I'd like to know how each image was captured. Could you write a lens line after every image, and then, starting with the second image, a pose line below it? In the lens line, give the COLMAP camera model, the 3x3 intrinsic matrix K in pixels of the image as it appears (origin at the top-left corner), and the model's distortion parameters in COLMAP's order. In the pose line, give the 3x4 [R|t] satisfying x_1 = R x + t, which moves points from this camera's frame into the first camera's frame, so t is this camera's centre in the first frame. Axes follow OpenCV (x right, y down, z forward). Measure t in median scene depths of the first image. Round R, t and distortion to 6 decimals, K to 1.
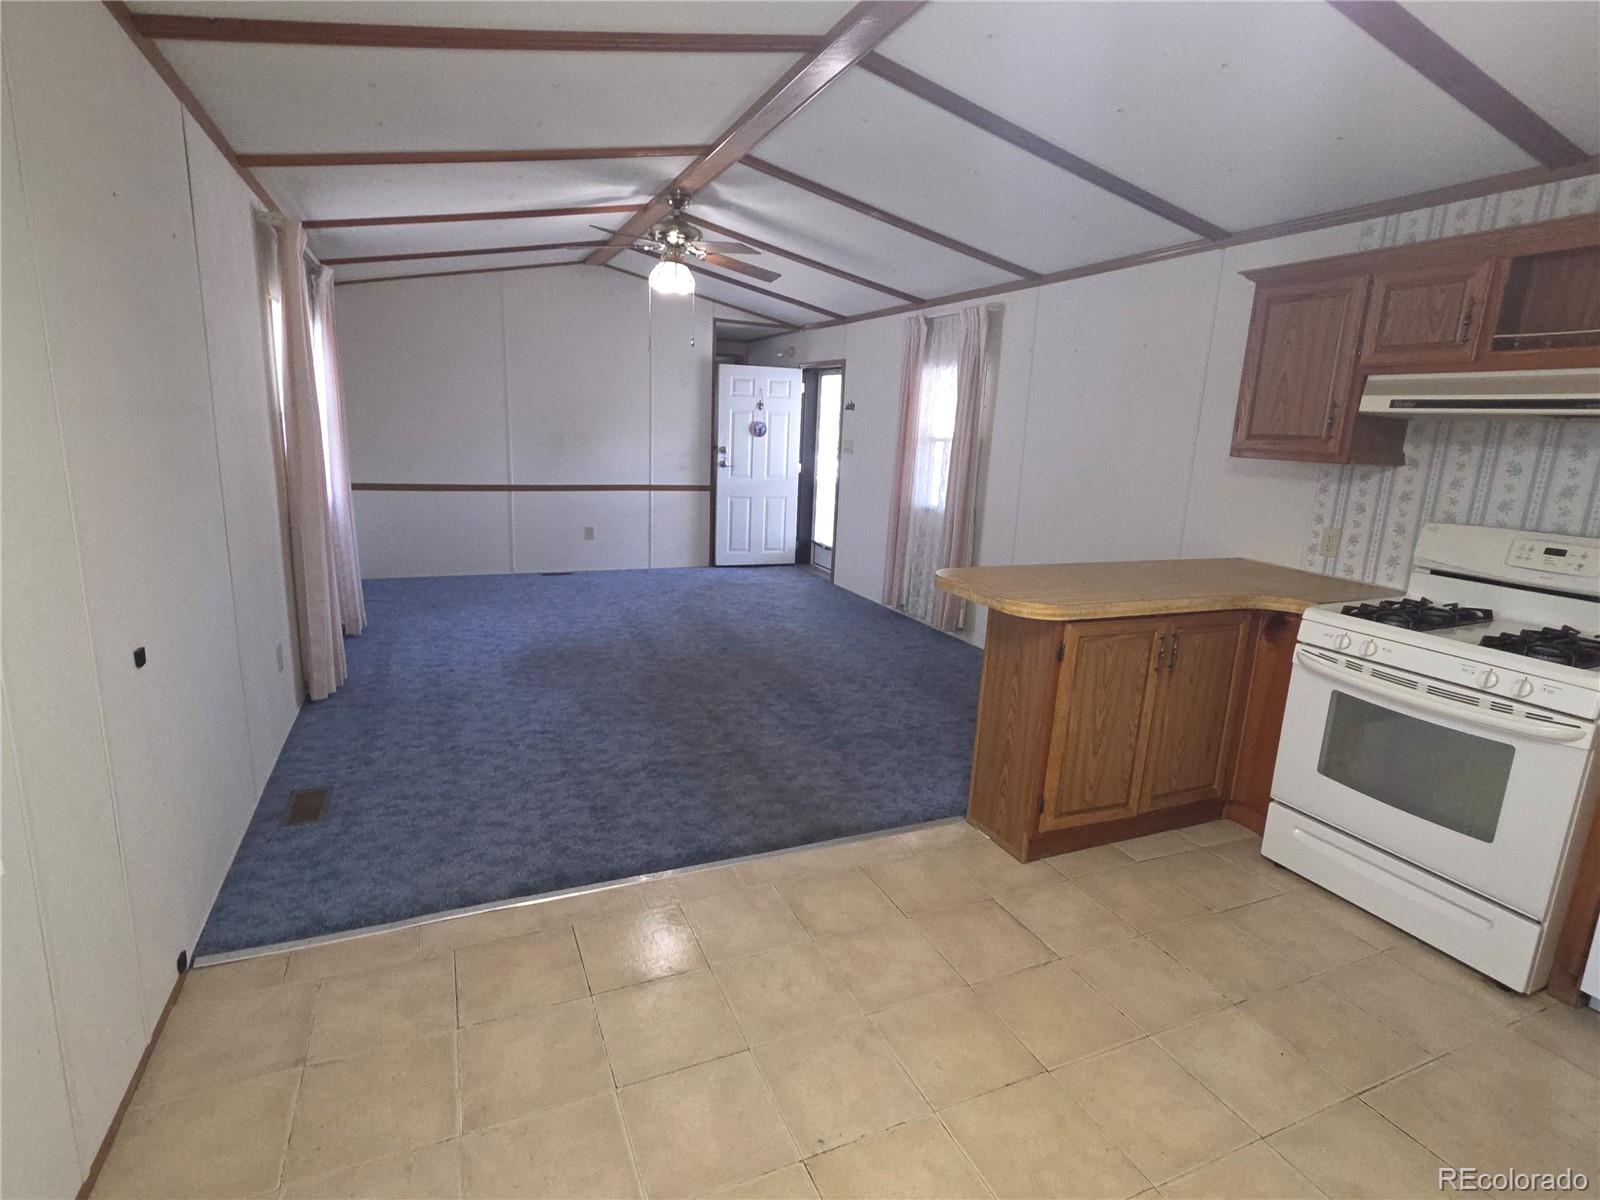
lens RADIAL K [[803.2, 0, 793.6], [0, 803.2, 601.1], [0, 0, 1]] dist [-0.000348, 0.000927]
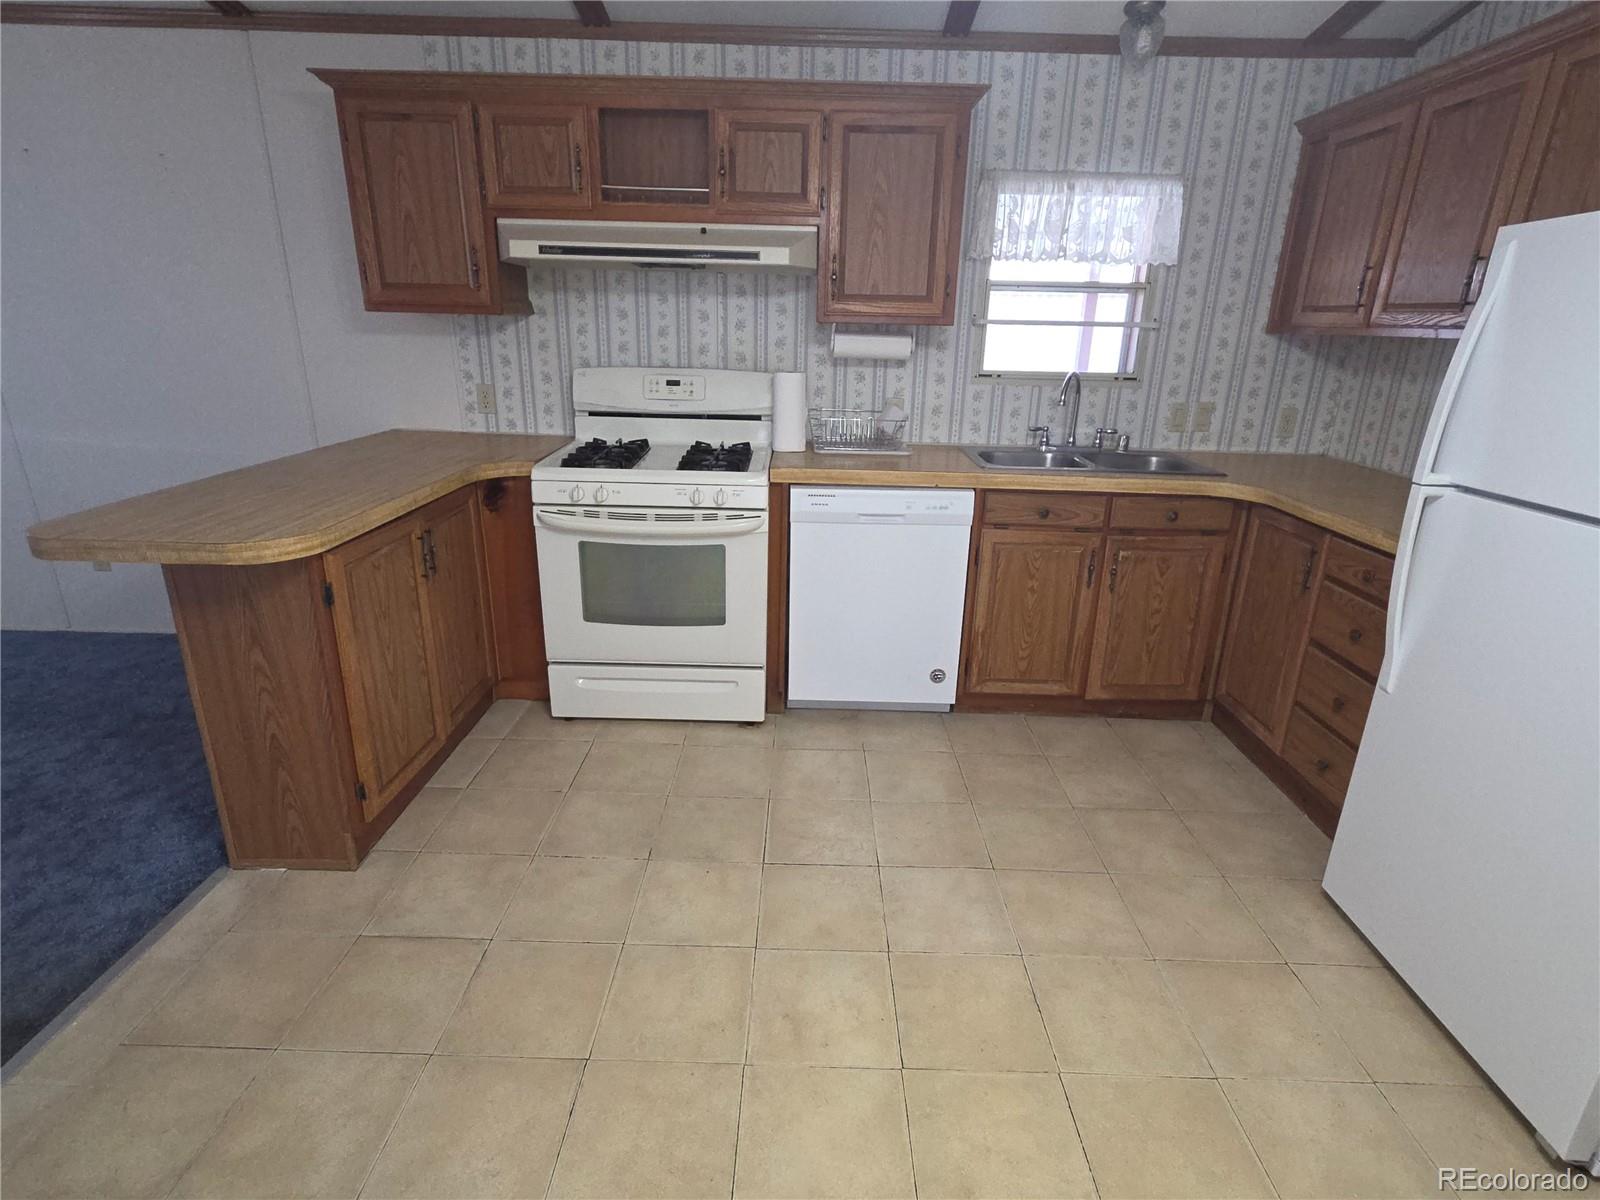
lens RADIAL K [[803.2, 0, 801.4], [0, 803.2, 598.1], [0, 0, 1]] dist [-0.000348, 0.000927]
pose [[0.411565, -0.333466, 0.848183, -0.105871], [0.192882, 0.941447, 0.276541, -0.048833], [-0.890736, 0.049785, 0.451787, 0.268504]]
